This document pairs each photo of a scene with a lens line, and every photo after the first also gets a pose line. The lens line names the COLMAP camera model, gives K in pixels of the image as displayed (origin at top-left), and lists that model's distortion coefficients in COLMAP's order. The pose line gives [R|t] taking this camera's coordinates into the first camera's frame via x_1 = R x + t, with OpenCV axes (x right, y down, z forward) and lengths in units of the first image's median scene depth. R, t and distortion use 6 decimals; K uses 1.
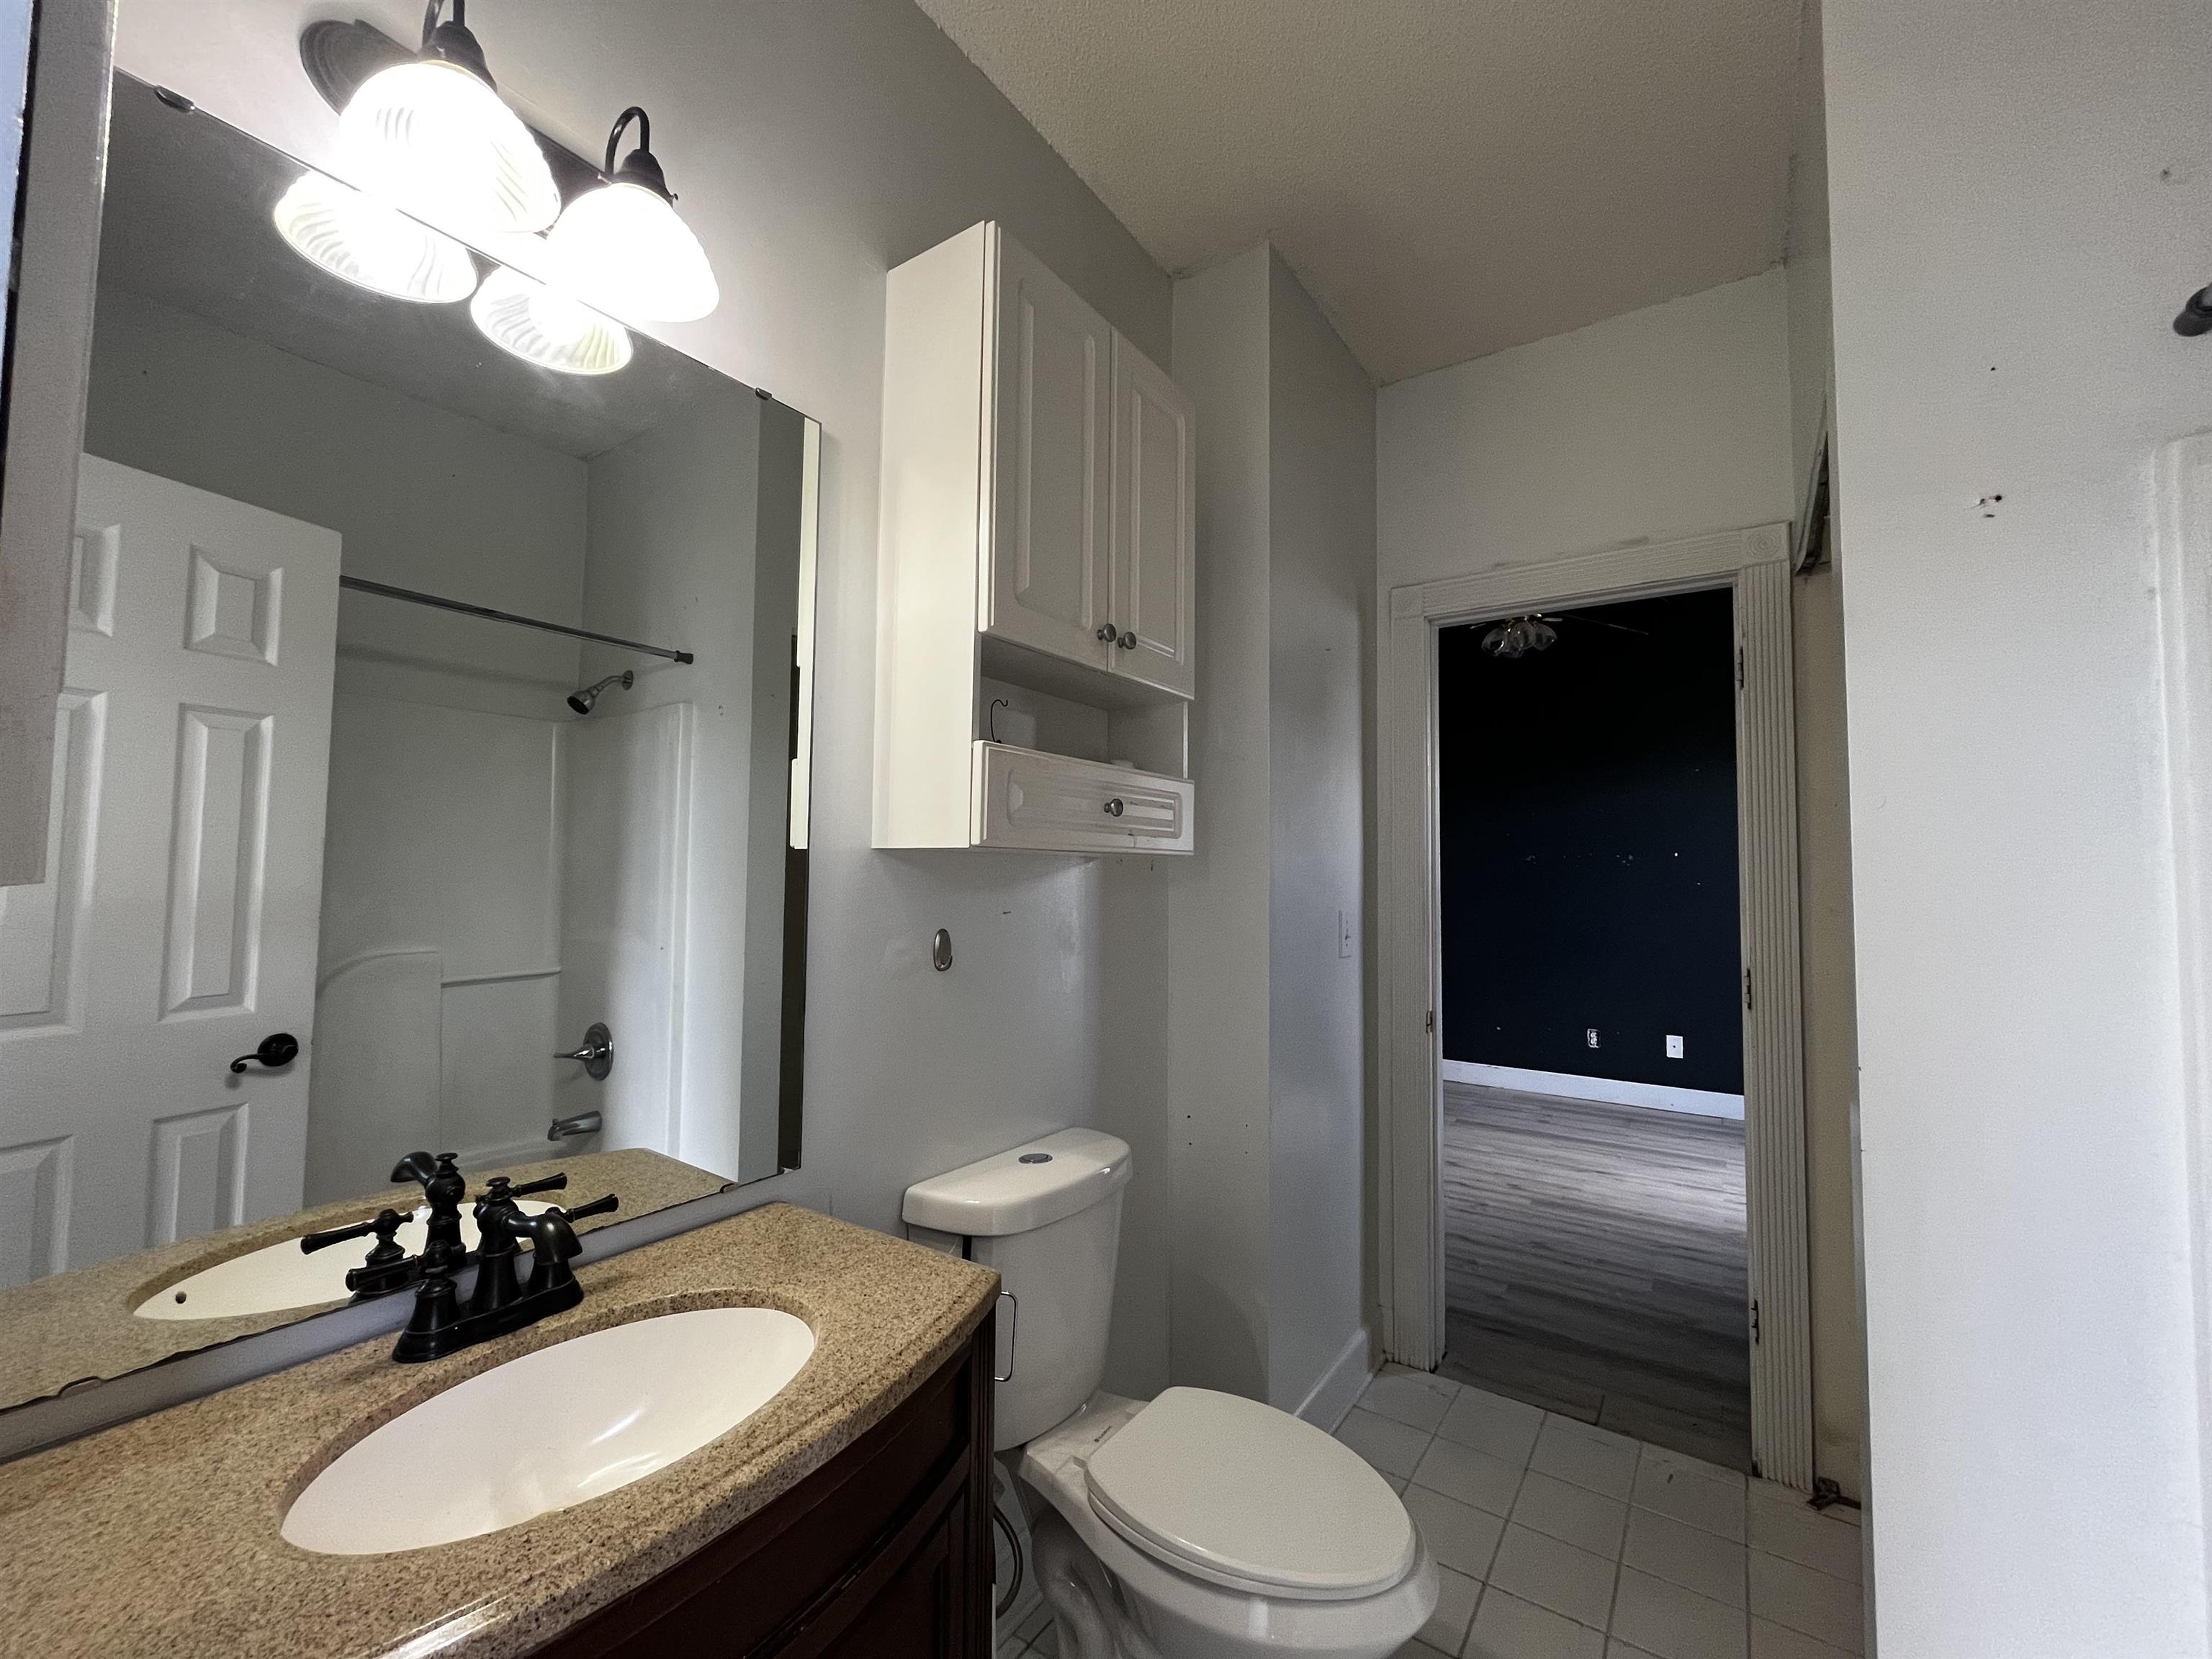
lens RADIAL K [[891.9, 0, 1107.4], [0, 891.9, 829.0], [0, 0, 1]] dist [-0.004354, -0.000824]
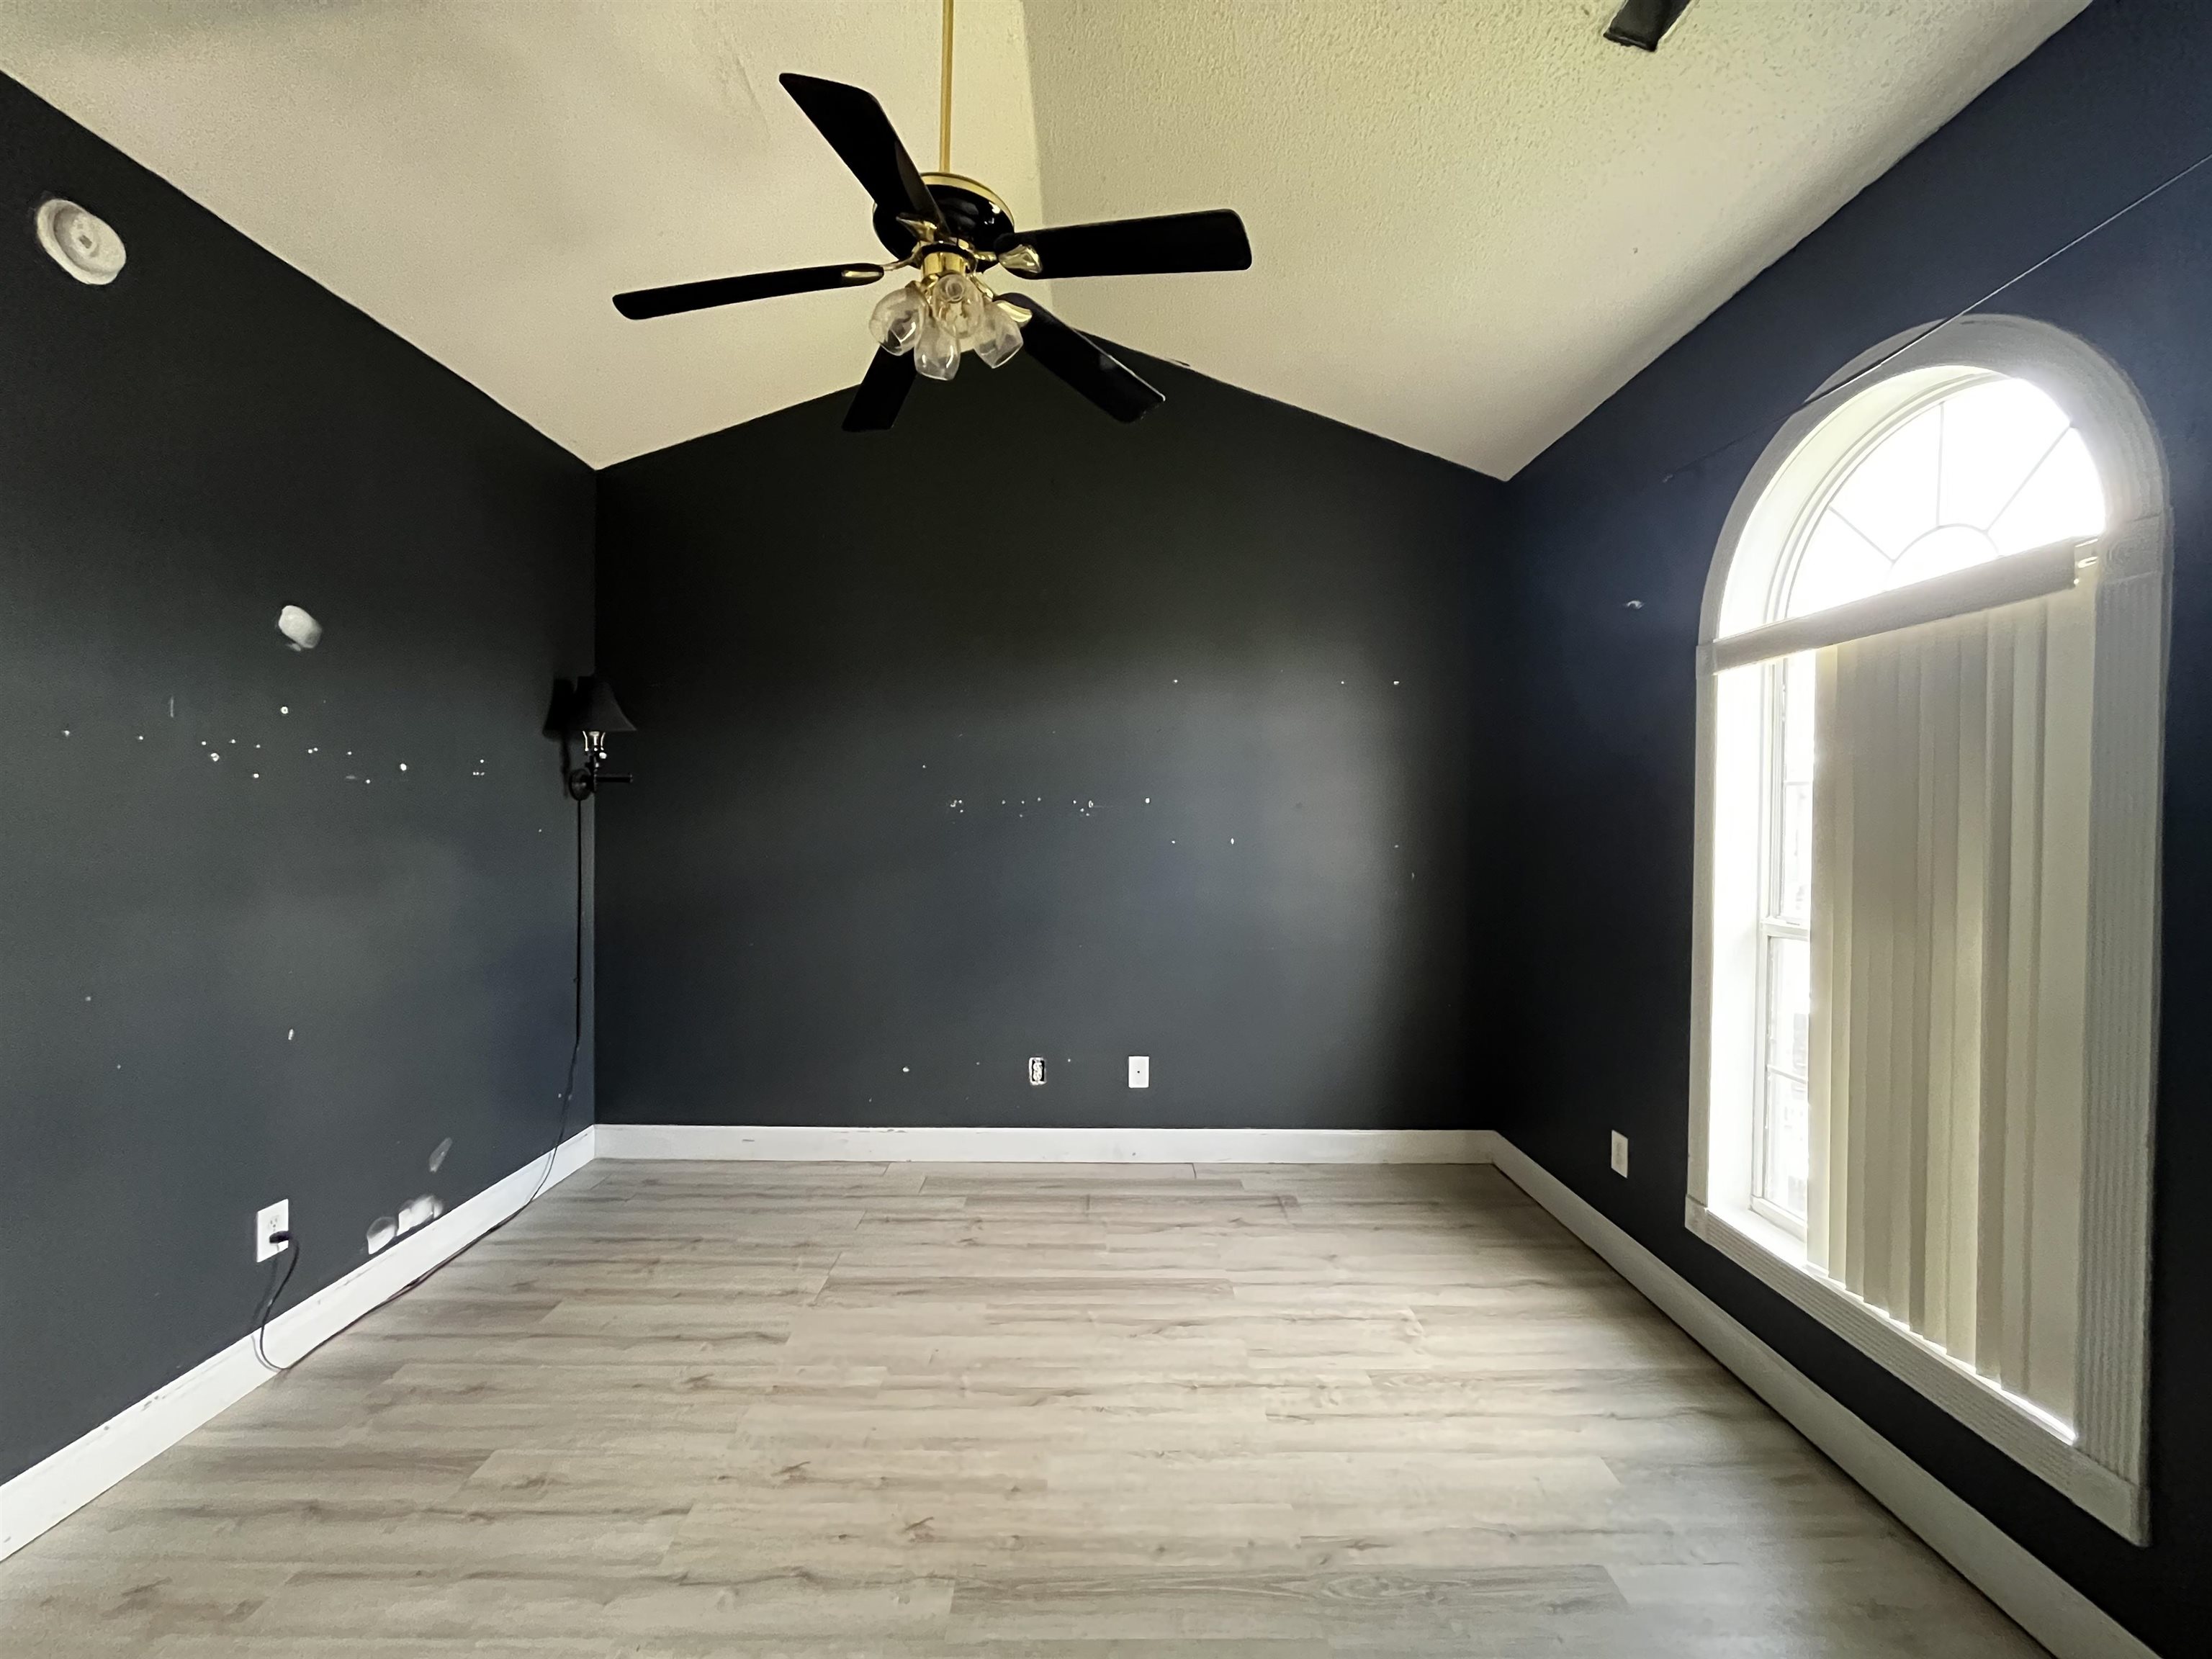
lens RADIAL K [[891.9, 0, 1108.0], [0, 891.9, 824.7], [0, 0, 1]] dist [-0.004354, -0.000824]
pose [[0.815365, -0.008730, 0.578881, 0.260830], [-0.026410, 0.998285, 0.052254, 0.014668], [-0.578344, -0.057895, 0.813736, 0.562164]]
